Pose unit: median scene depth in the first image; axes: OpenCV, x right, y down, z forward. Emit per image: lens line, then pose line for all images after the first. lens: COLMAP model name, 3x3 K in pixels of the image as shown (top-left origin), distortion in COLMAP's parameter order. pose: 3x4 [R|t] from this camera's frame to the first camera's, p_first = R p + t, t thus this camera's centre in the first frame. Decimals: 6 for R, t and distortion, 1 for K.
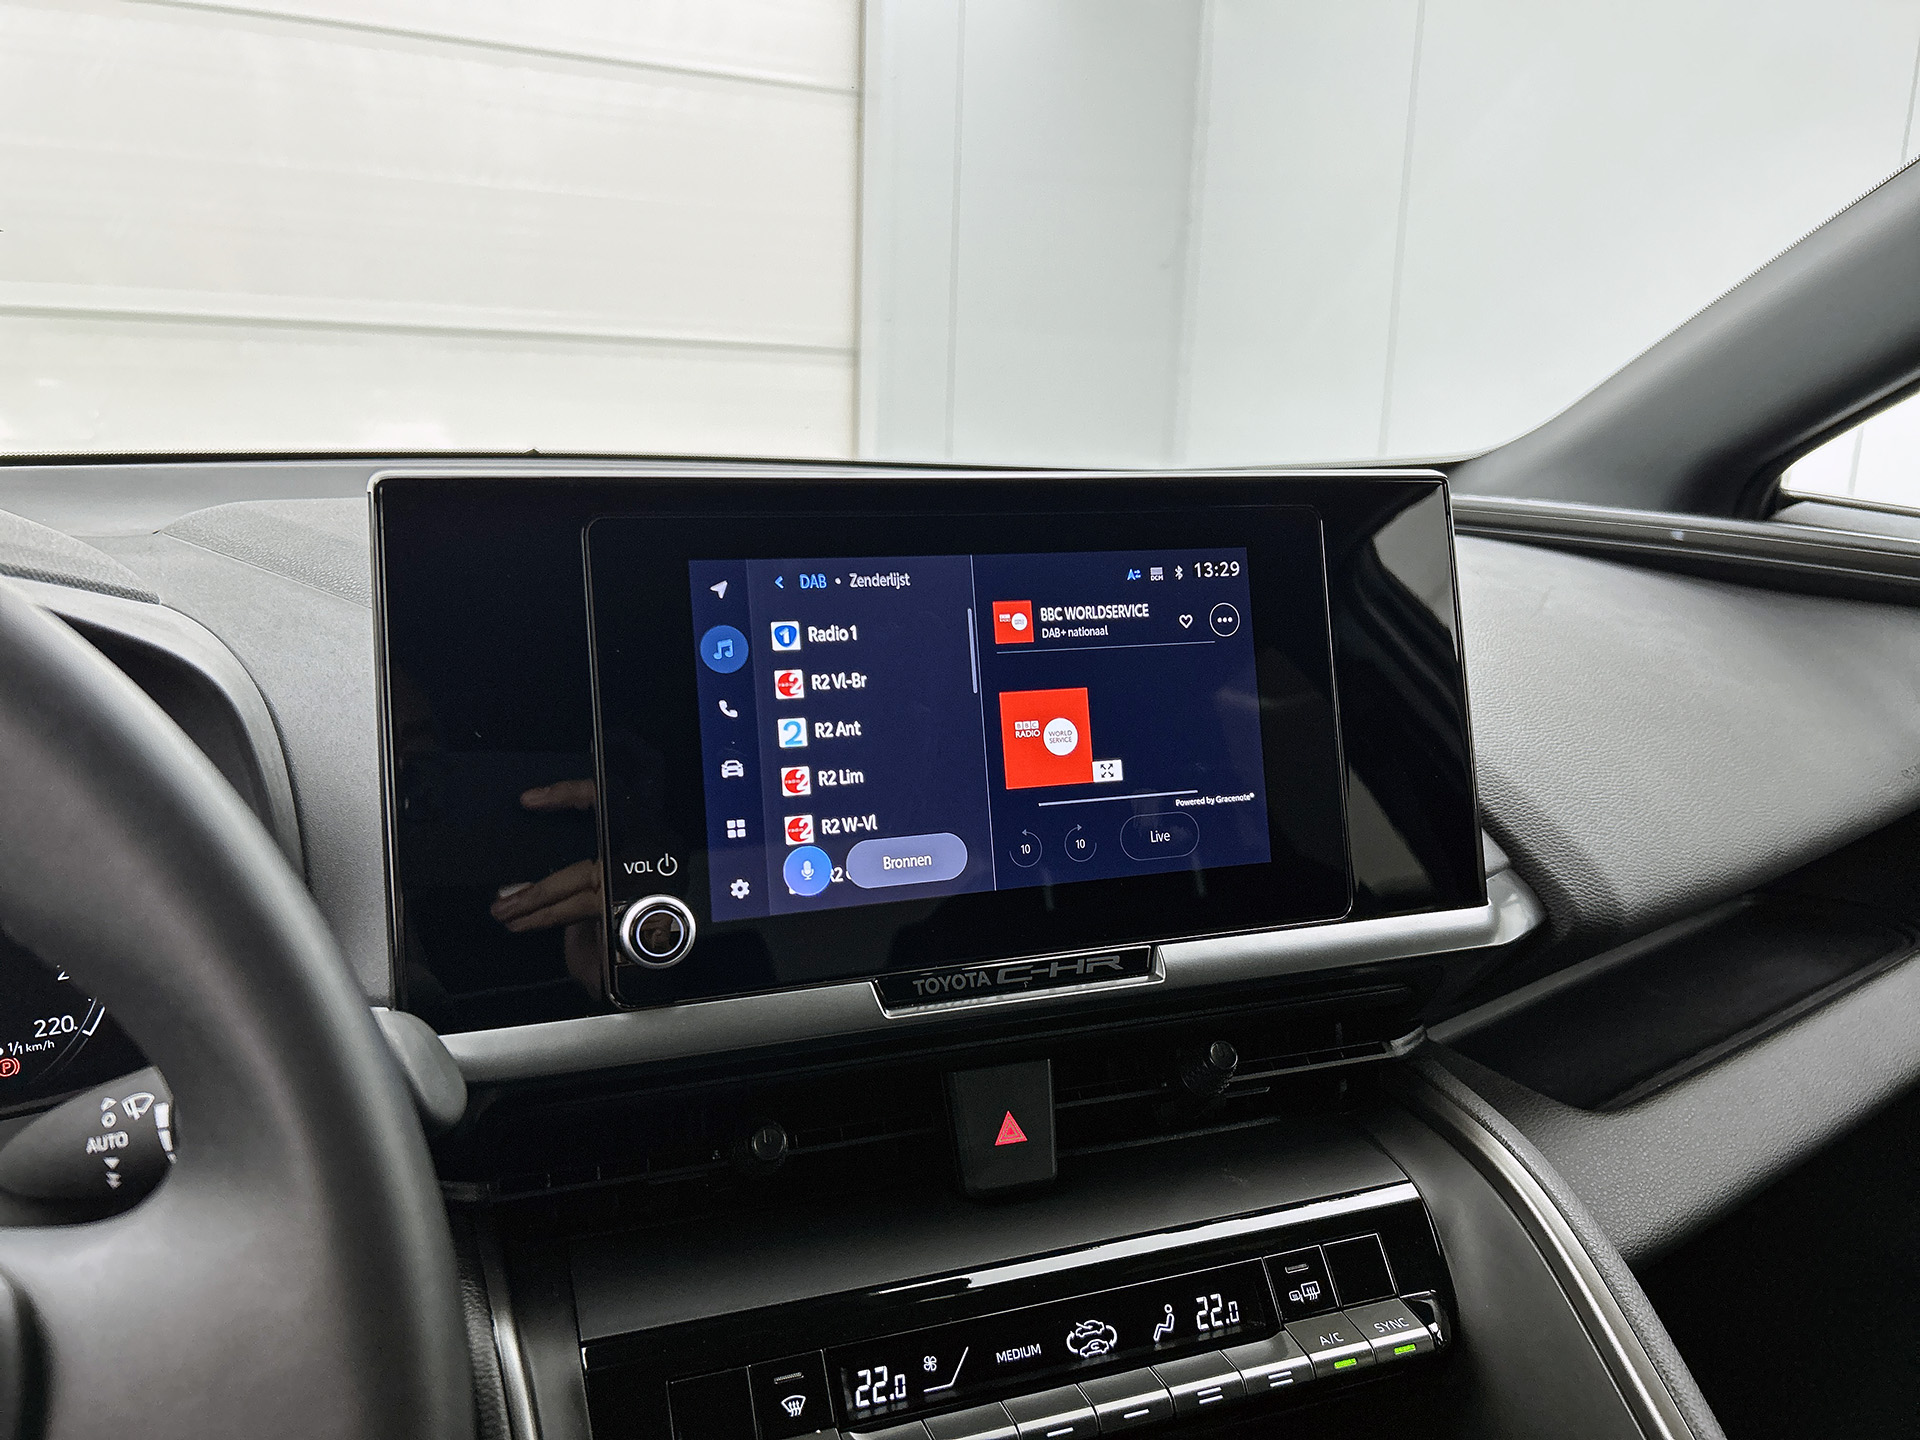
lens RADIAL K [[1459.9, 0, 954.2], [0, 1459.9, 707.6], [0, 0, 1]] dist [0.045342, -0.055431]
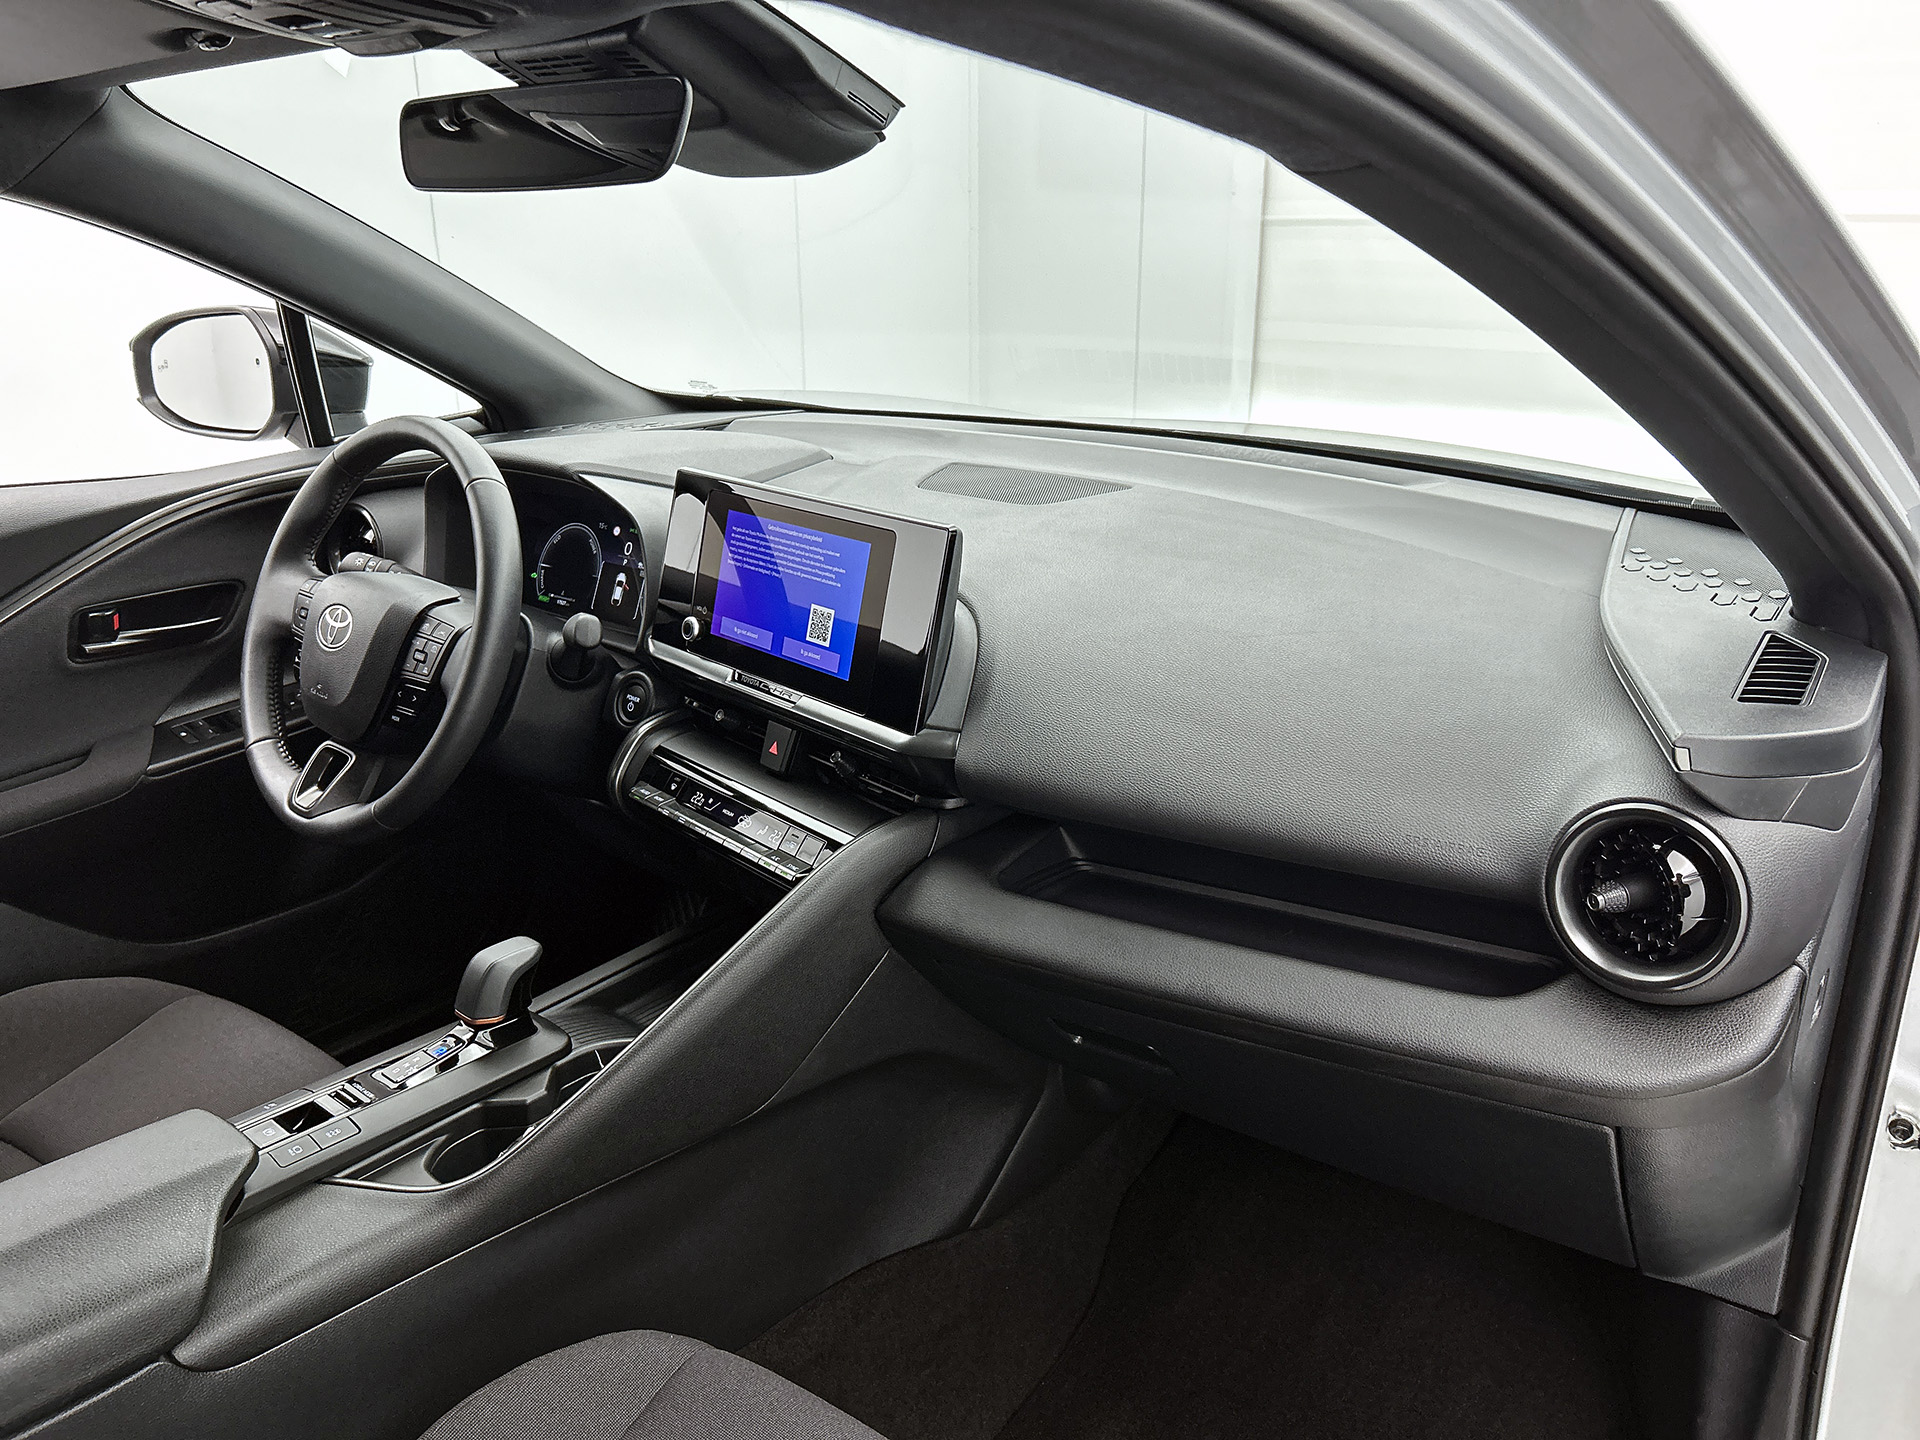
lens RADIAL K [[1459.9, 0, 947.1], [0, 1459.9, 739.1], [0, 0, 1]] dist [0.045342, -0.055431]
pose [[0.375411, 0.297345, -0.877868, 2.453736], [-0.175479, 0.952815, 0.247689, -0.426765], [0.910096, 0.061062, 0.409875, 0.225275]]
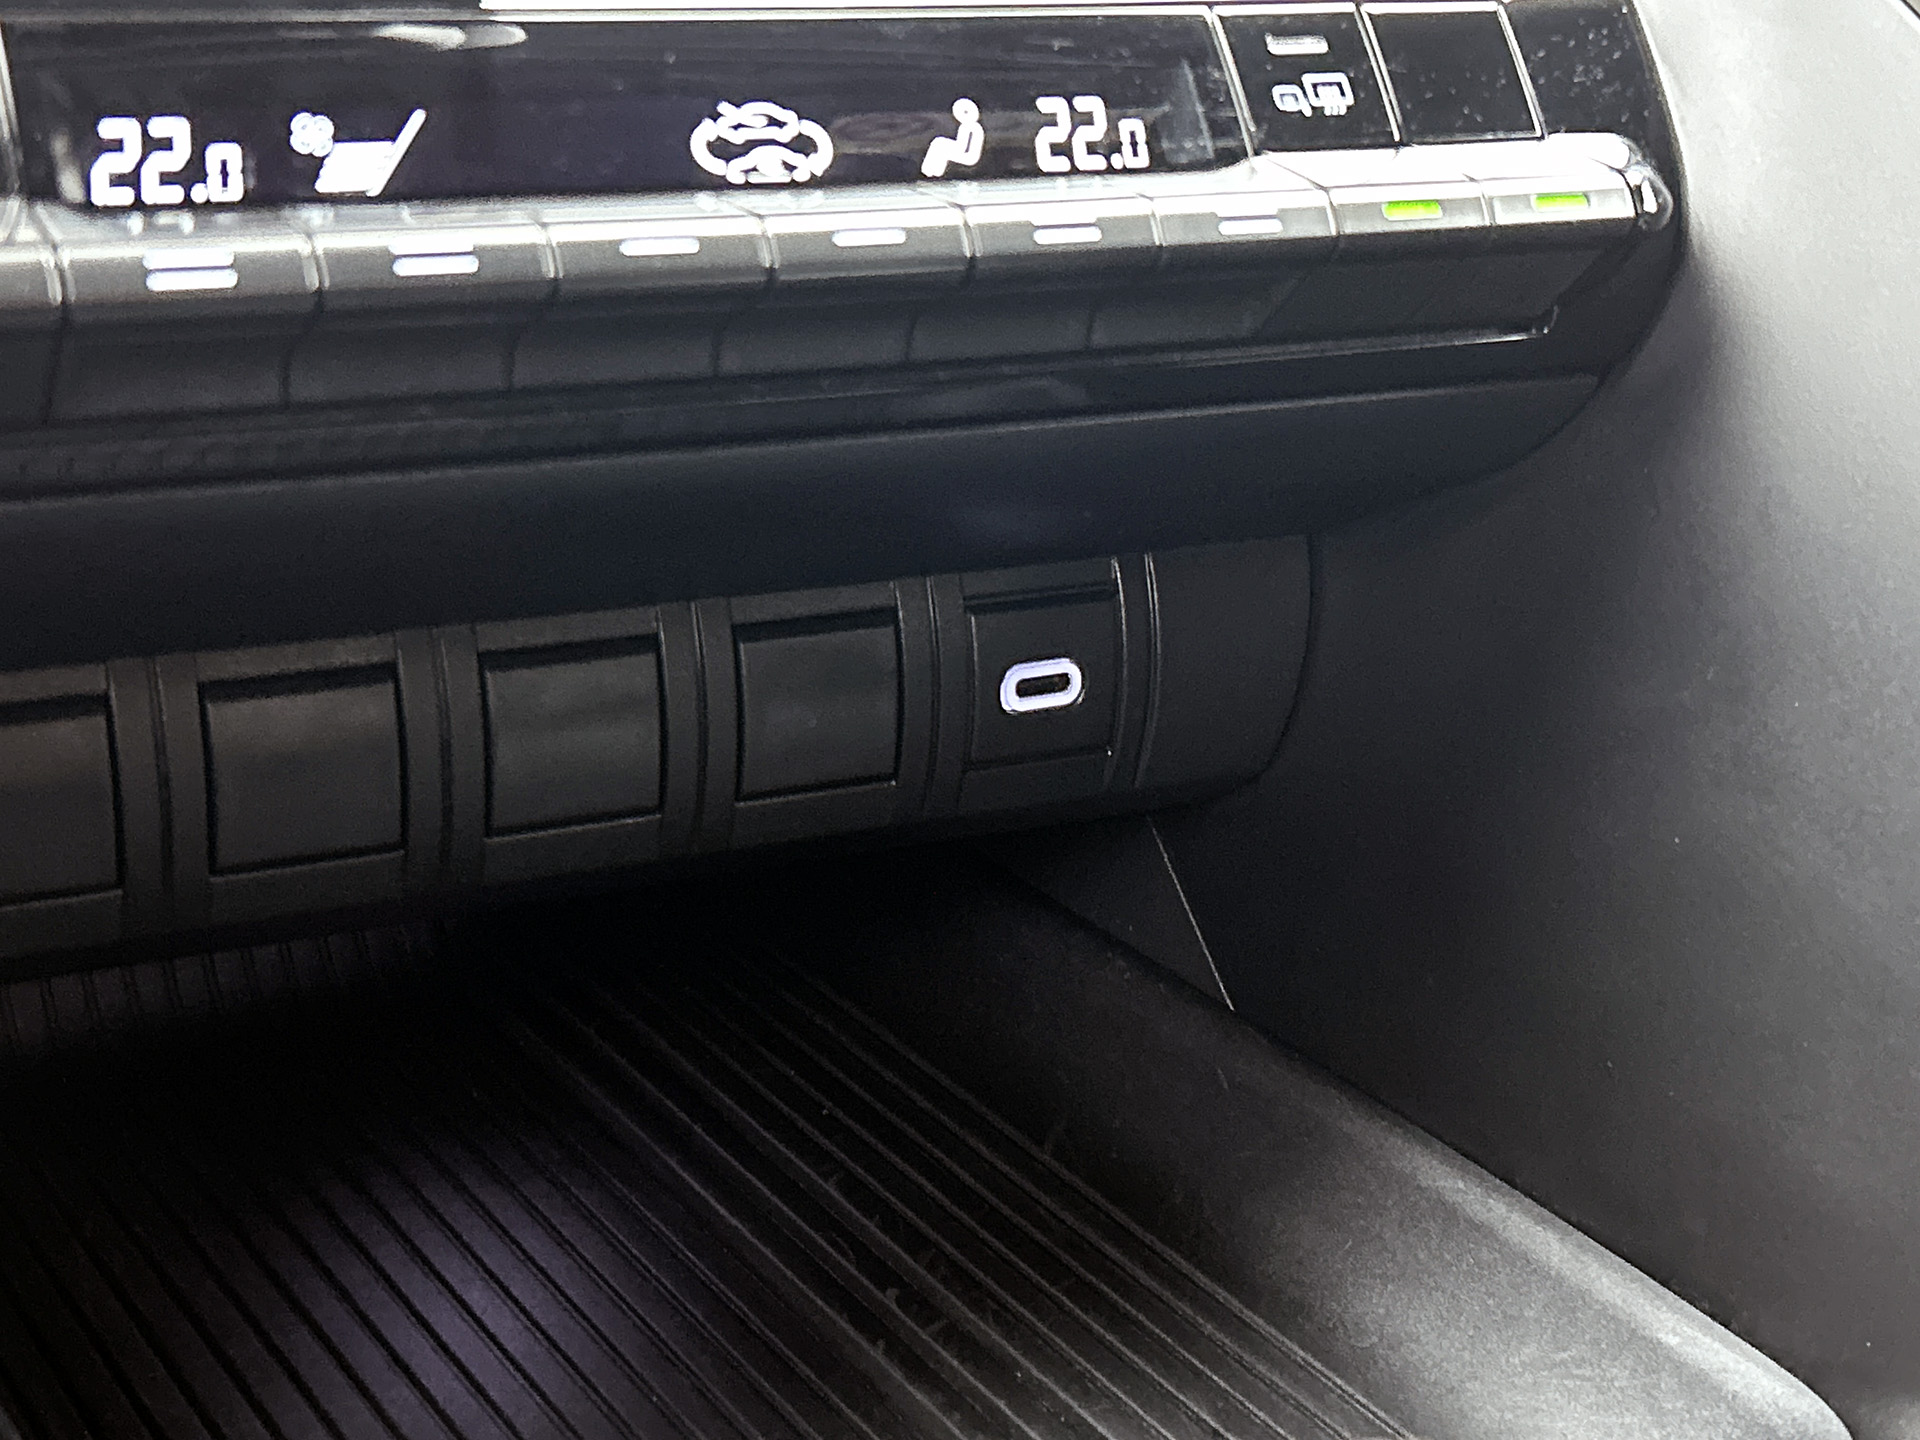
lens RADIAL K [[2794.9, 0, 956.9], [0, 2794.9, 714.1], [0, 0, 1]] dist [0.079818, 0.000000]
pose [[0.993155, -0.009443, 0.116417, 0.056157], [-0.010374, 0.985655, 0.168452, 0.438458], [-0.116338, -0.168507, 0.978811, 0.254483]]
